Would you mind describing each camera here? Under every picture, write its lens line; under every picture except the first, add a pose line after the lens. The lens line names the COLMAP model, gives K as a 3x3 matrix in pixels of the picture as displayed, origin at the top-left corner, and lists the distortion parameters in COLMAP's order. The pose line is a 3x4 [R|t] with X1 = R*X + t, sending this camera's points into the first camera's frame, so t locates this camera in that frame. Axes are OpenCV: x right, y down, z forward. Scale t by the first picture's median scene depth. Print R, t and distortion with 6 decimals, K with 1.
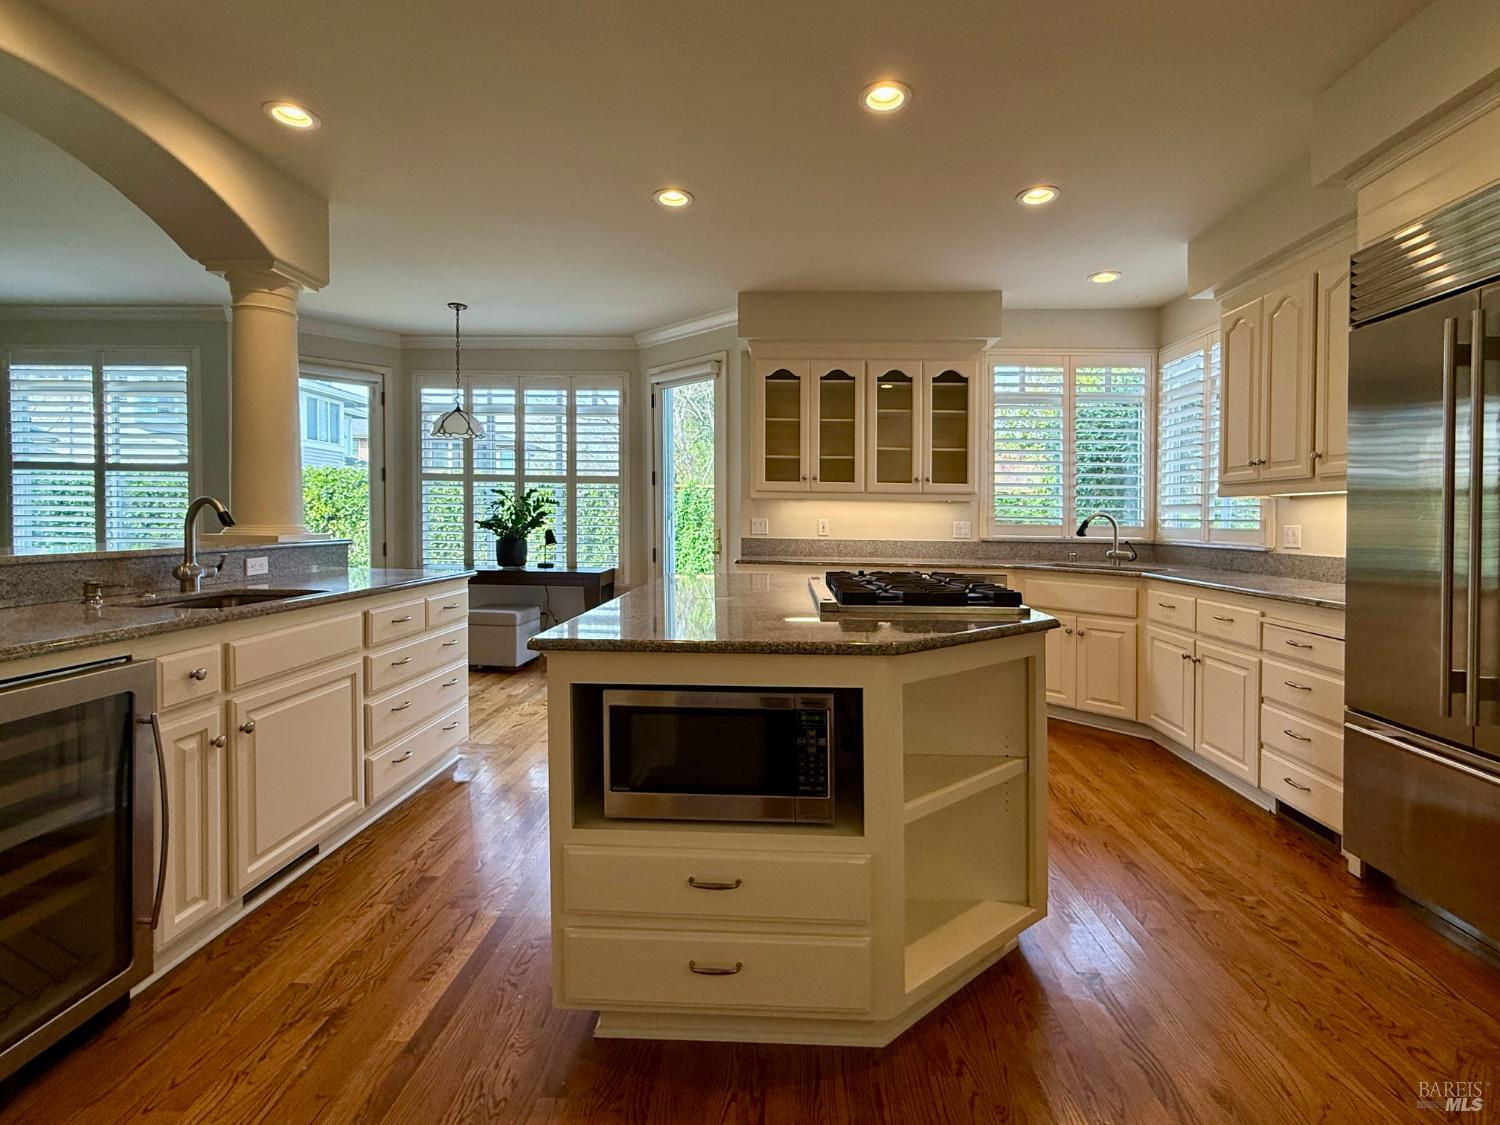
lens RADIAL K [[723.9, 0, 754.1], [0, 723.9, 560.4], [0, 0, 1]] dist [-0.000151, -0.000638]
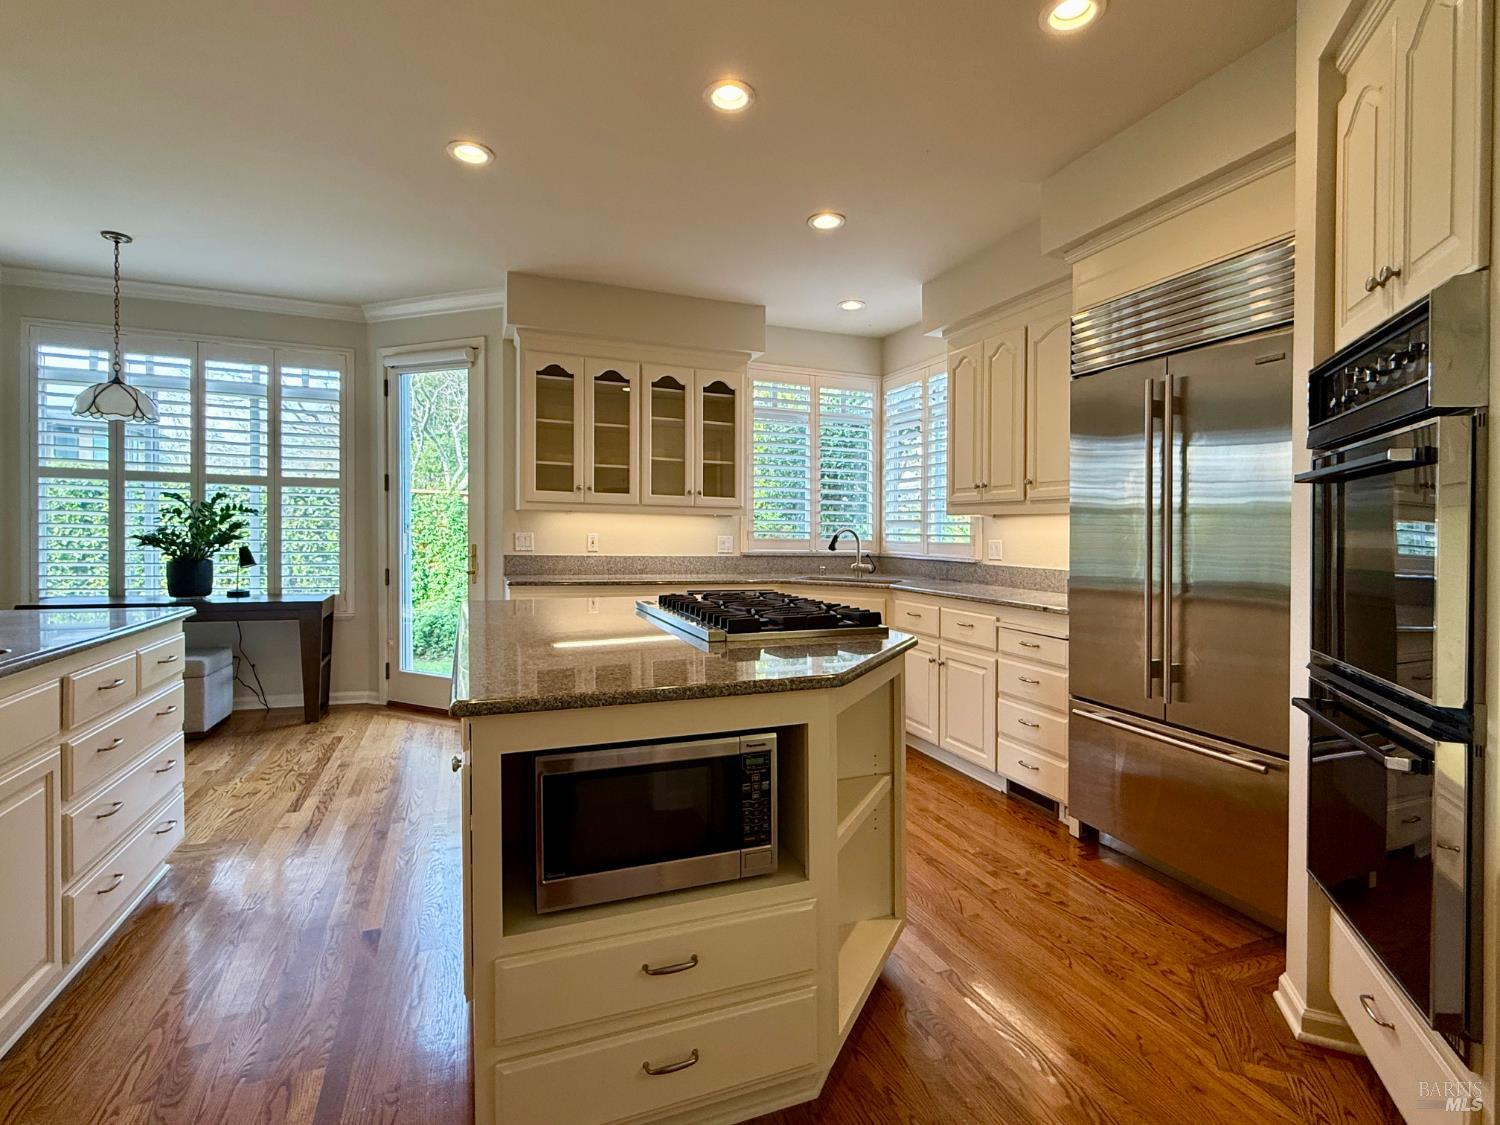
lens RADIAL K [[773.4, 0, 750.0], [0, 773.4, 562.5], [0, 0, 1]] dist [-0.001756, -0.000455]
pose [[0.910879, -0.011814, 0.412504, -0.136254], [0.016370, 0.999838, -0.007513, -0.011303], [-0.412348, 0.013597, 0.910925, 0.043370]]
